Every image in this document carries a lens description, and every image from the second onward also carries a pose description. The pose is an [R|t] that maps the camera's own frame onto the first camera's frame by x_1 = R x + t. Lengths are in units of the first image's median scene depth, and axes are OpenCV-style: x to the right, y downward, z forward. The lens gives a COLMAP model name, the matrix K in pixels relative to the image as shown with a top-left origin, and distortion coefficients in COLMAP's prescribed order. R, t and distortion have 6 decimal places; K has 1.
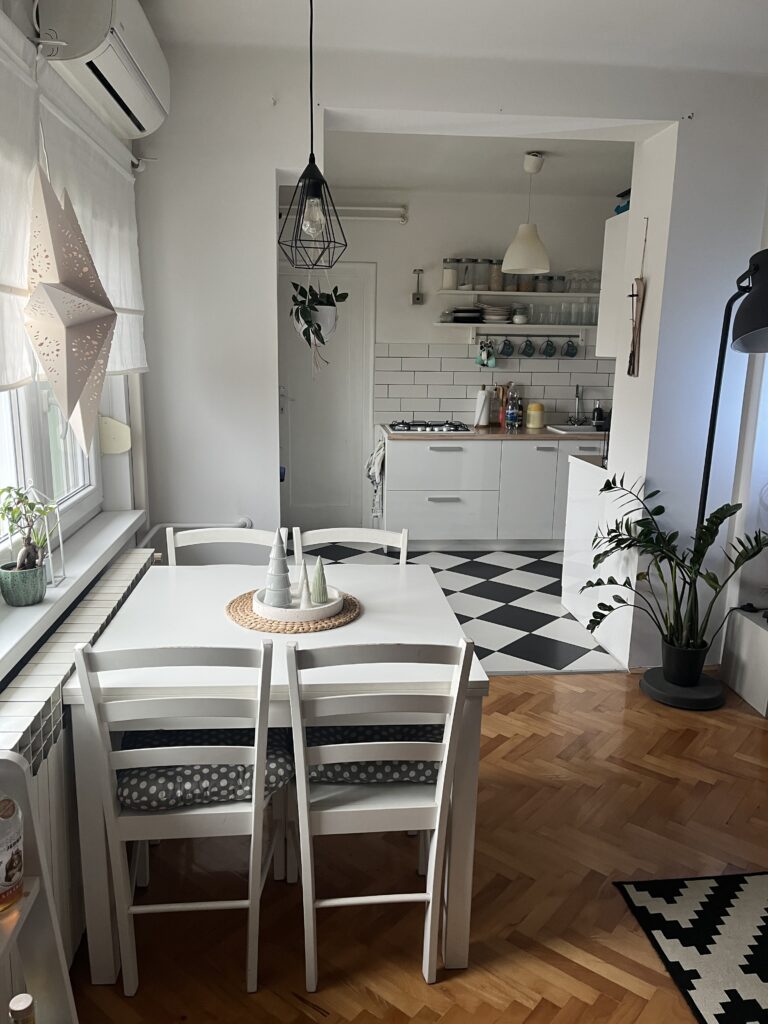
lens RADIAL K [[754.5, 0, 381.9], [0, 754.5, 516.9], [0, 0, 1]] dist [0.026949, -0.034853]
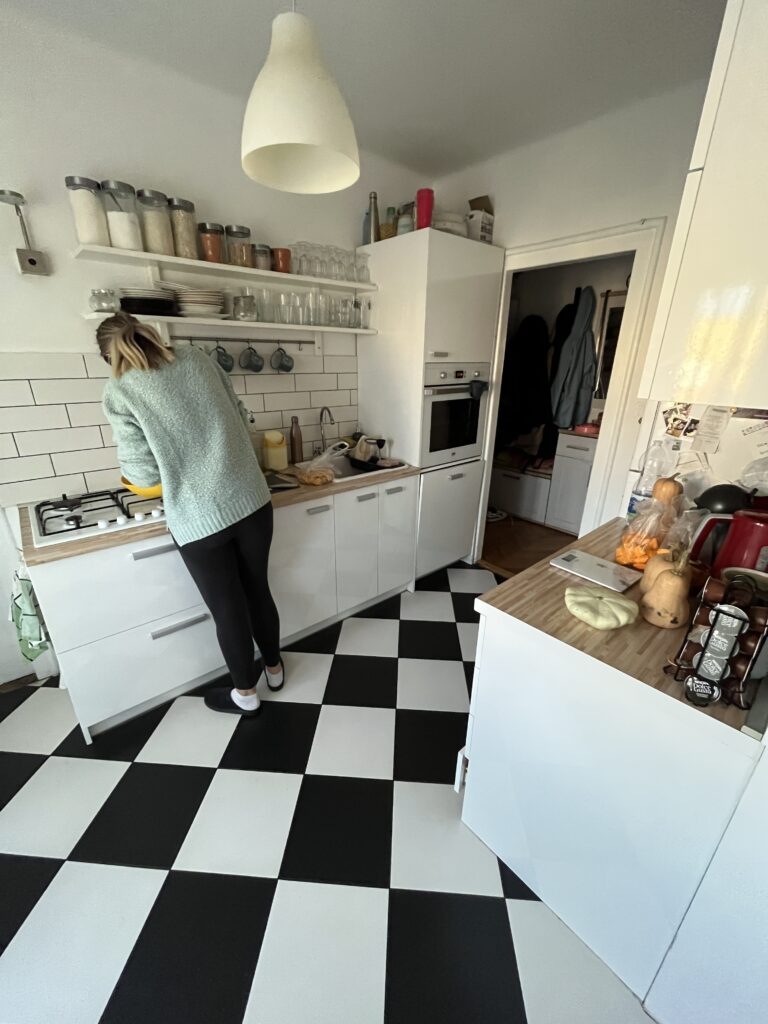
lens RADIAL K [[414.9, 0, 384.3], [0, 414.9, 518.9], [0, 0, 1]] dist [-0.006490, 0.001463]
pose [[0.804163, -0.221762, 0.551491, 0.046543], [0.134326, 0.971597, 0.194824, -0.139952], [-0.579032, -0.082591, 0.811111, 0.616001]]
